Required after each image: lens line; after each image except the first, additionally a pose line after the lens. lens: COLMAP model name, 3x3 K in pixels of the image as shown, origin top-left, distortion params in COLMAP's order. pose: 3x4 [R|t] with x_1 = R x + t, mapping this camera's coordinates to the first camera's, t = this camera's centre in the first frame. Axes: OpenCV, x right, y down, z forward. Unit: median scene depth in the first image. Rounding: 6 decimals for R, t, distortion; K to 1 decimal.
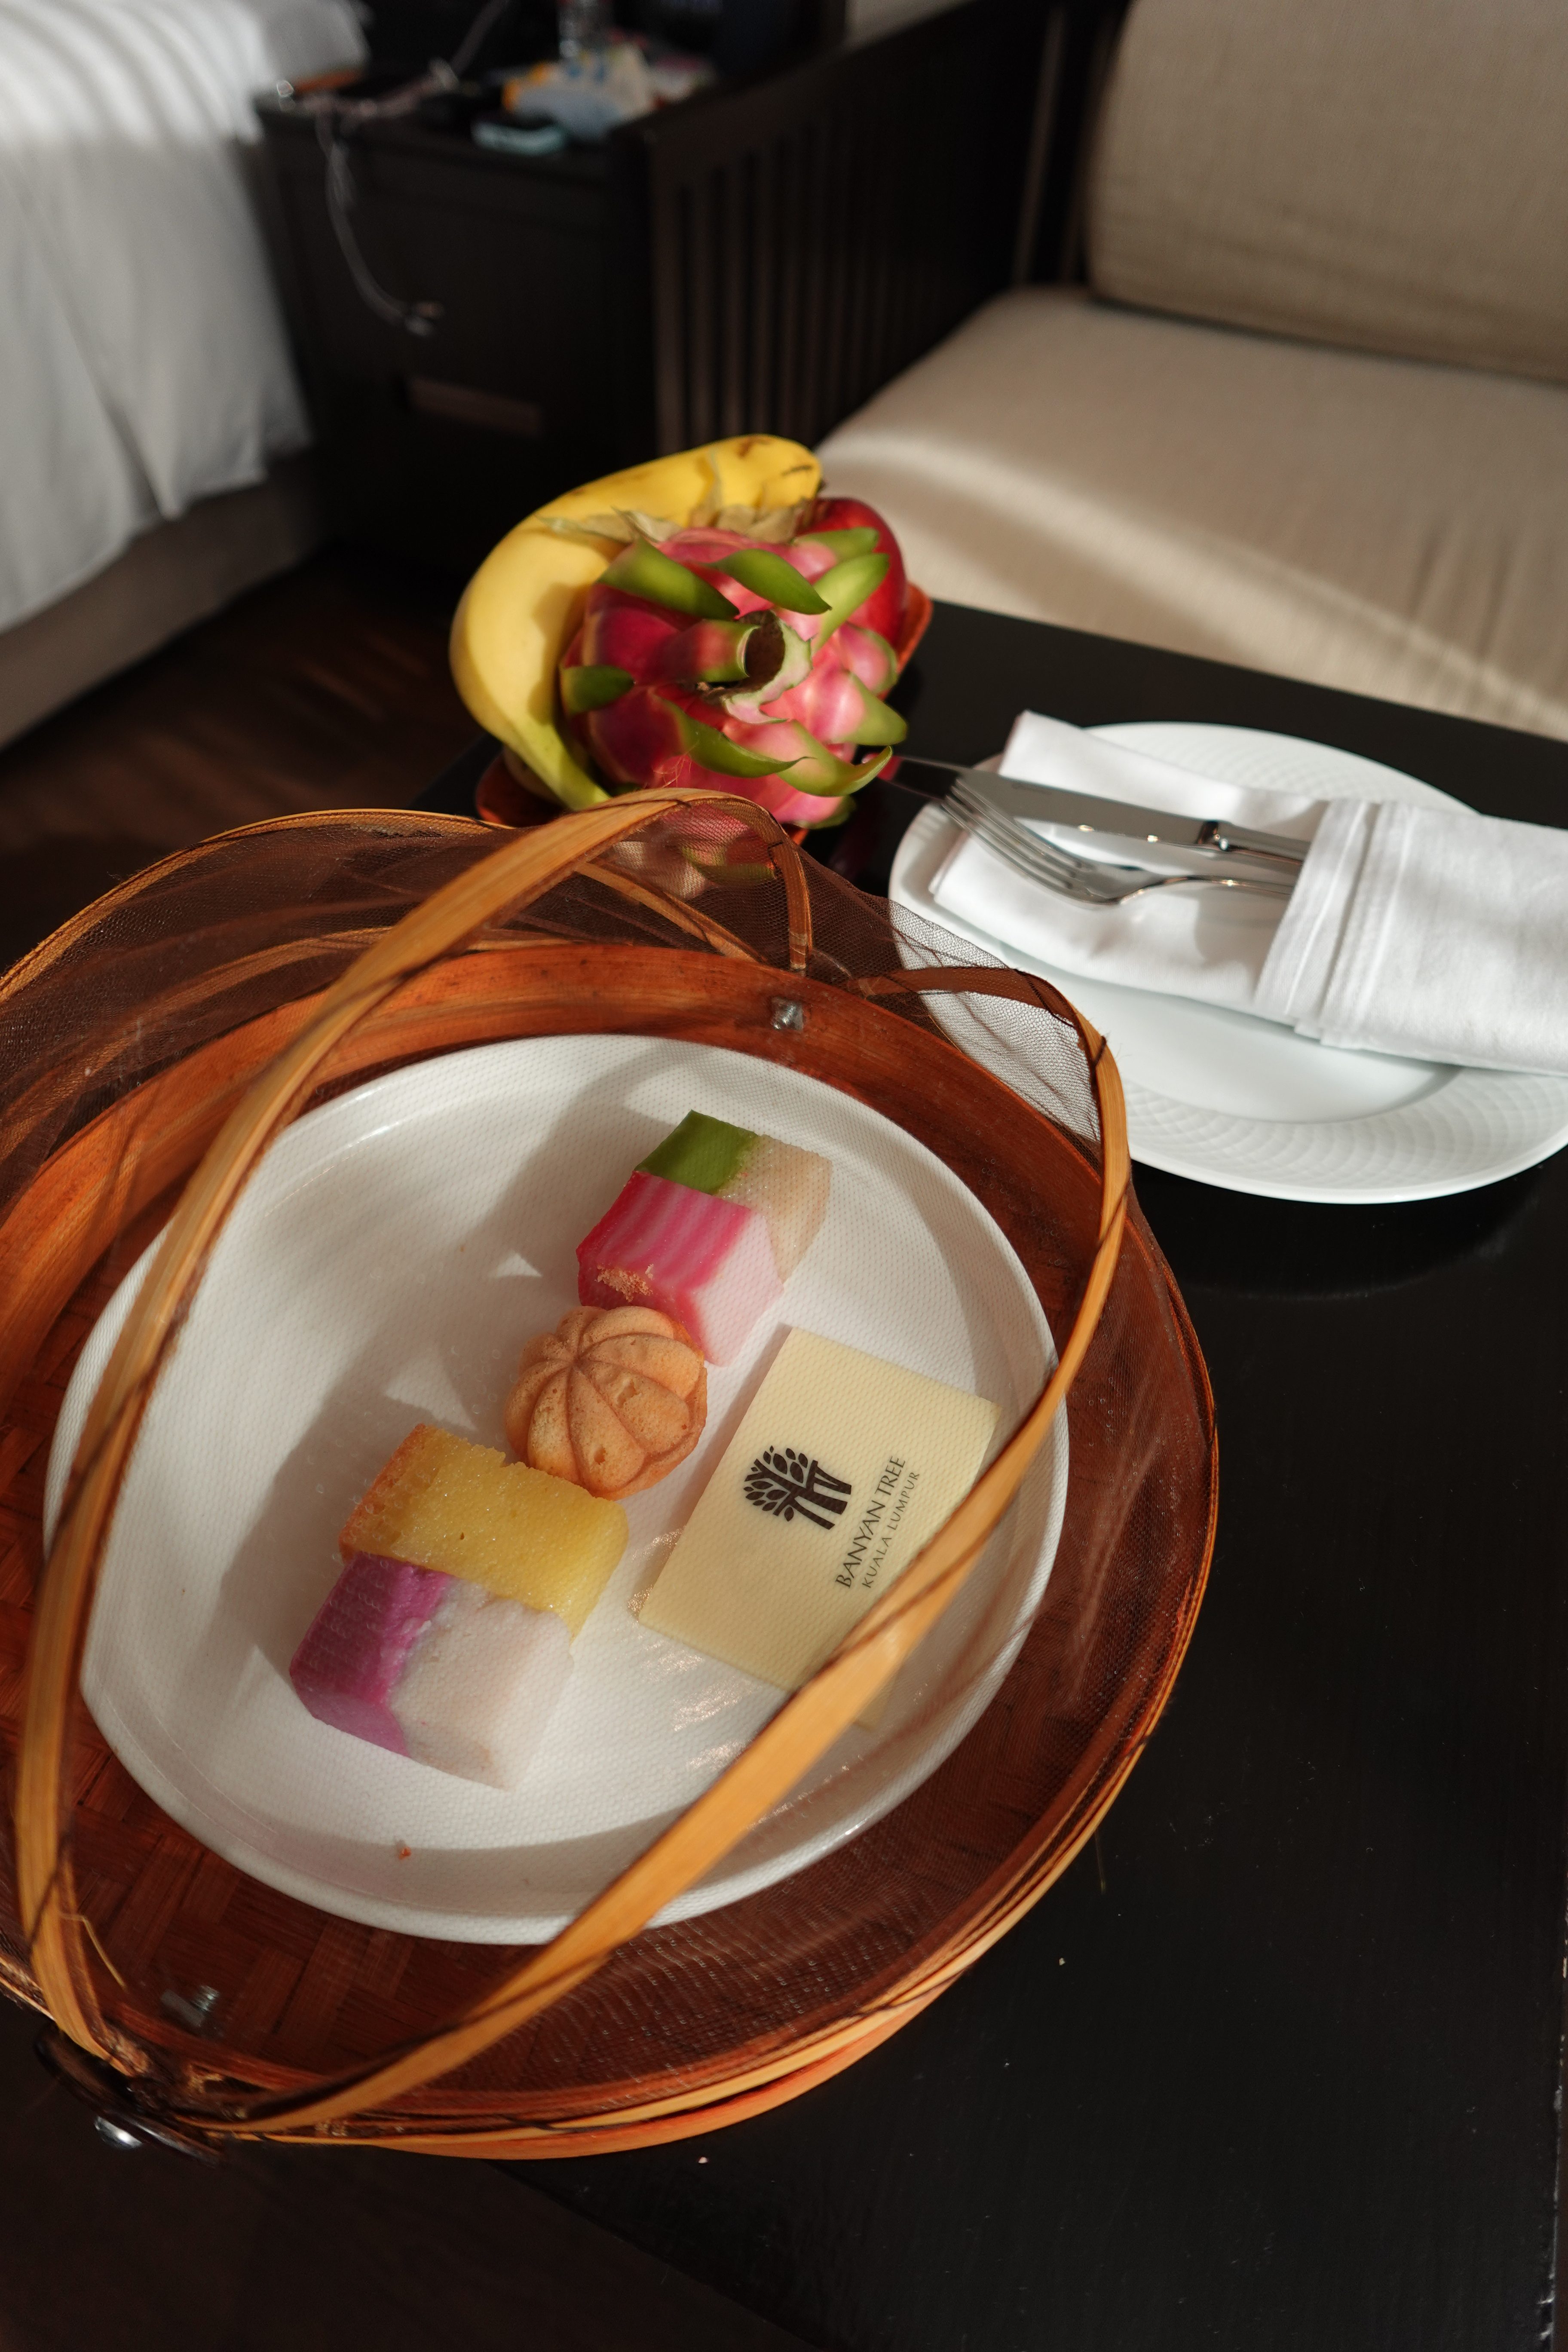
lens RADIAL K [[1329.0, 0, 784.0], [0, 1329.0, 1176.0], [0, 0, 1]] dist [0.000608, 0.001157]
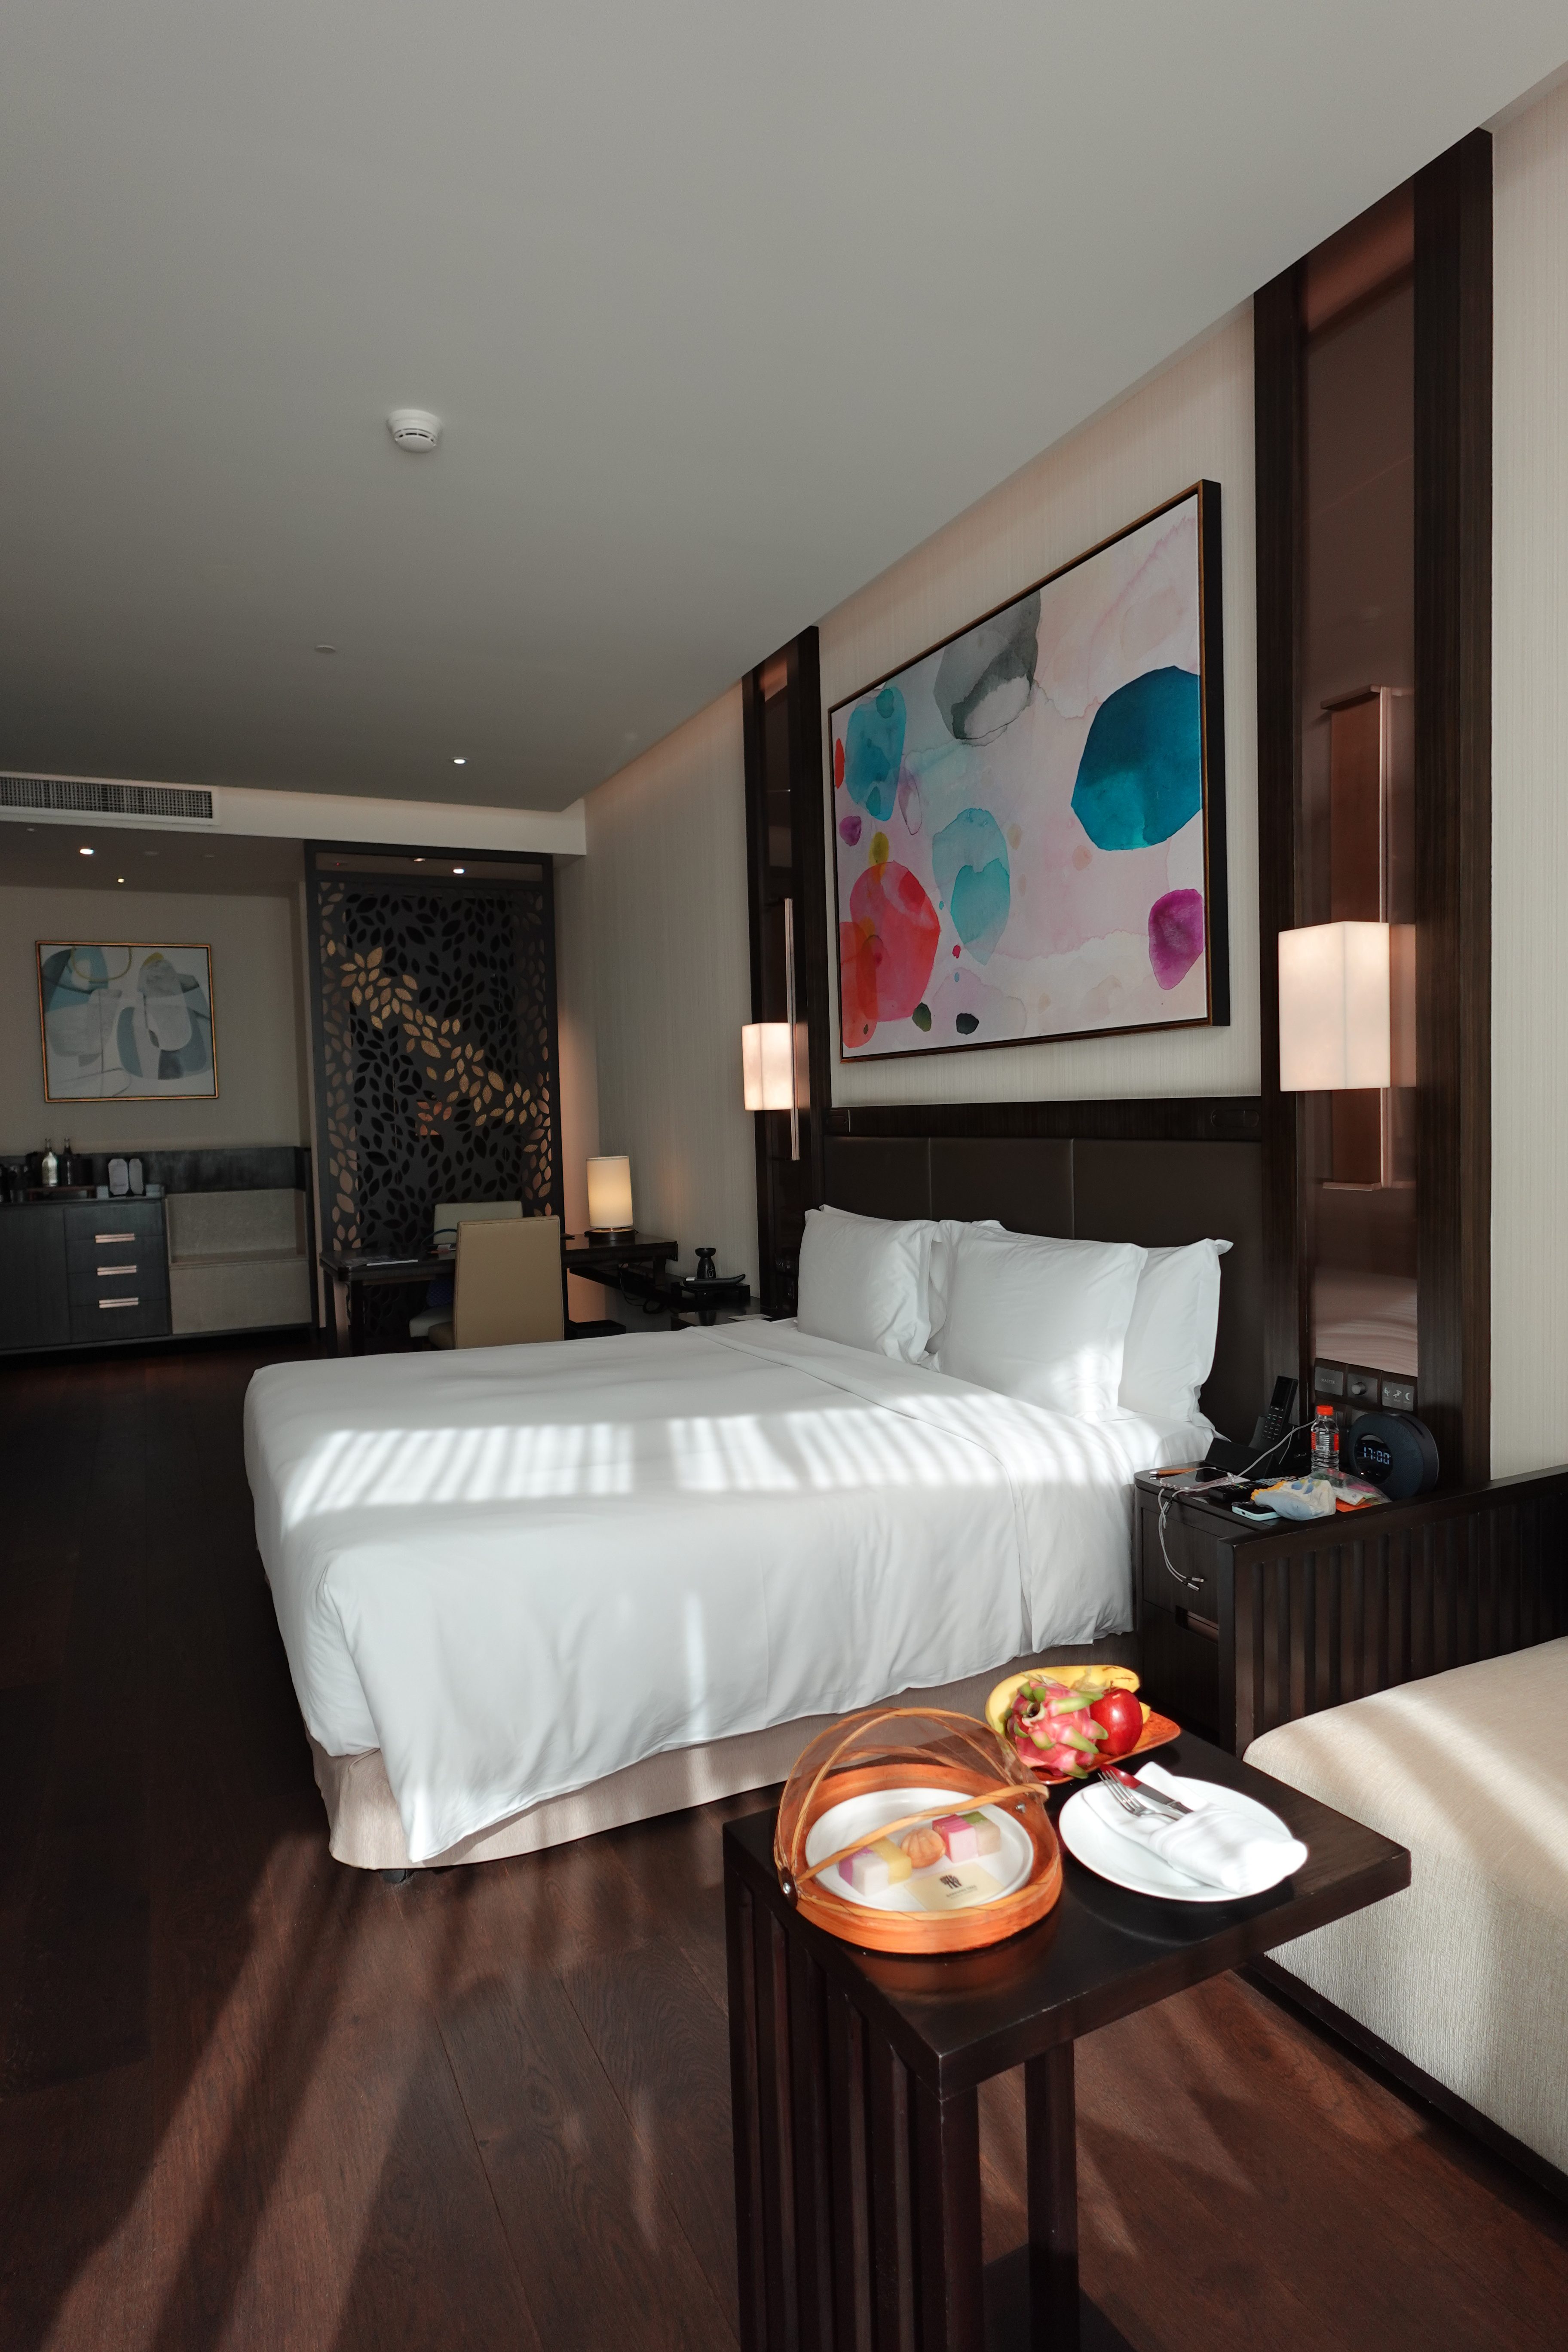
lens RADIAL K [[1329.0, 0, 784.0], [0, 1329.0, 1176.0], [0, 0, 1]] dist [0.000608, 0.001157]
pose [[0.780672, -0.016541, -0.624721, 0.442881], [-0.447237, 0.683430, -0.576977, 0.267610], [0.436497, 0.729828, 0.526137, -0.604748]]
